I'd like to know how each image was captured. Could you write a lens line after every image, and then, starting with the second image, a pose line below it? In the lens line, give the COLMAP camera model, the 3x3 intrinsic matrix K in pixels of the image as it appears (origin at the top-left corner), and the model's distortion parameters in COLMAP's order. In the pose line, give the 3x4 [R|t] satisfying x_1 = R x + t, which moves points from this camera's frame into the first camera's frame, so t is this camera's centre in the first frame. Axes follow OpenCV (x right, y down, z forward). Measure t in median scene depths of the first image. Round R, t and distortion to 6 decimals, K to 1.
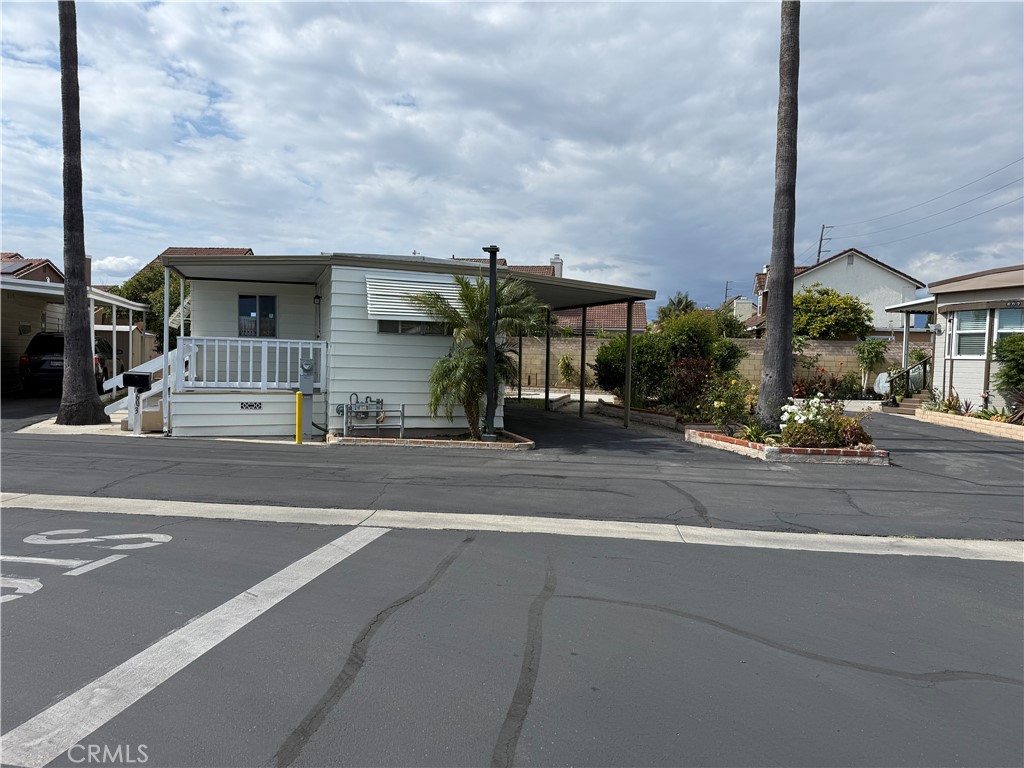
lens RADIAL K [[734.6, 0, 523.3], [0, 734.6, 381.2], [0, 0, 1]] dist [0.050988, -0.040764]
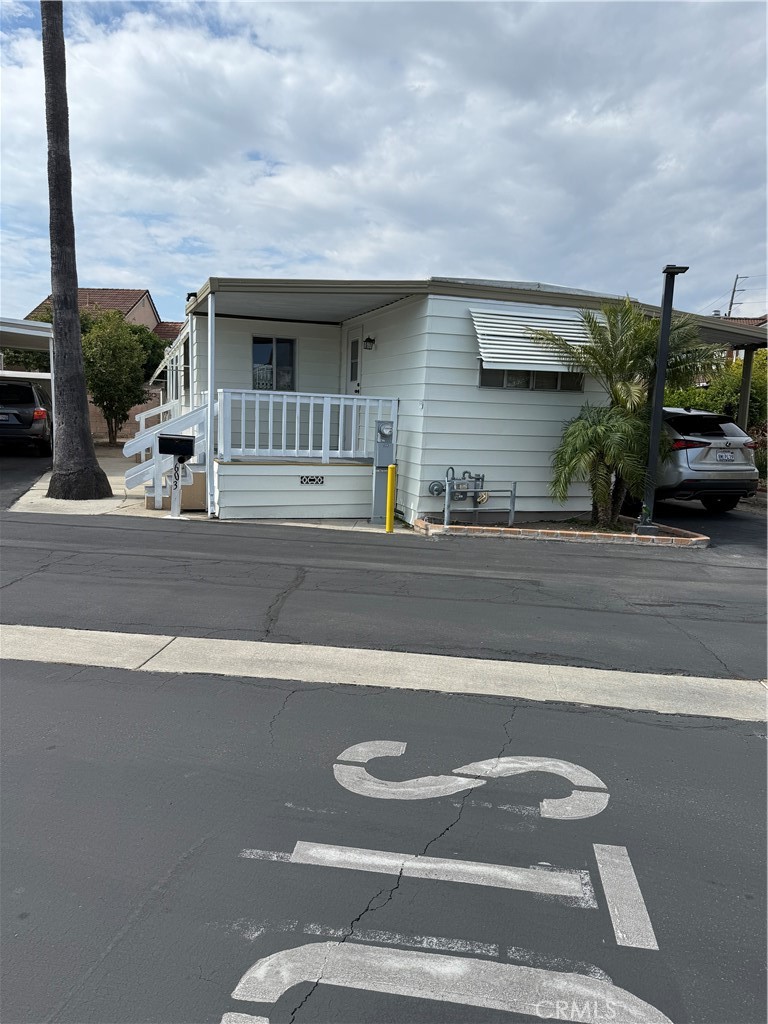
lens RADIAL K [[734.6, 0, 382.3], [0, 734.6, 517.0], [0, 0, 1]] dist [0.050988, -0.040764]
pose [[0.999906, 0.013647, -0.001345, -0.297194], [-0.013419, 0.993936, 0.109141, -0.014014], [0.002826, -0.109113, 0.994025, 0.231491]]
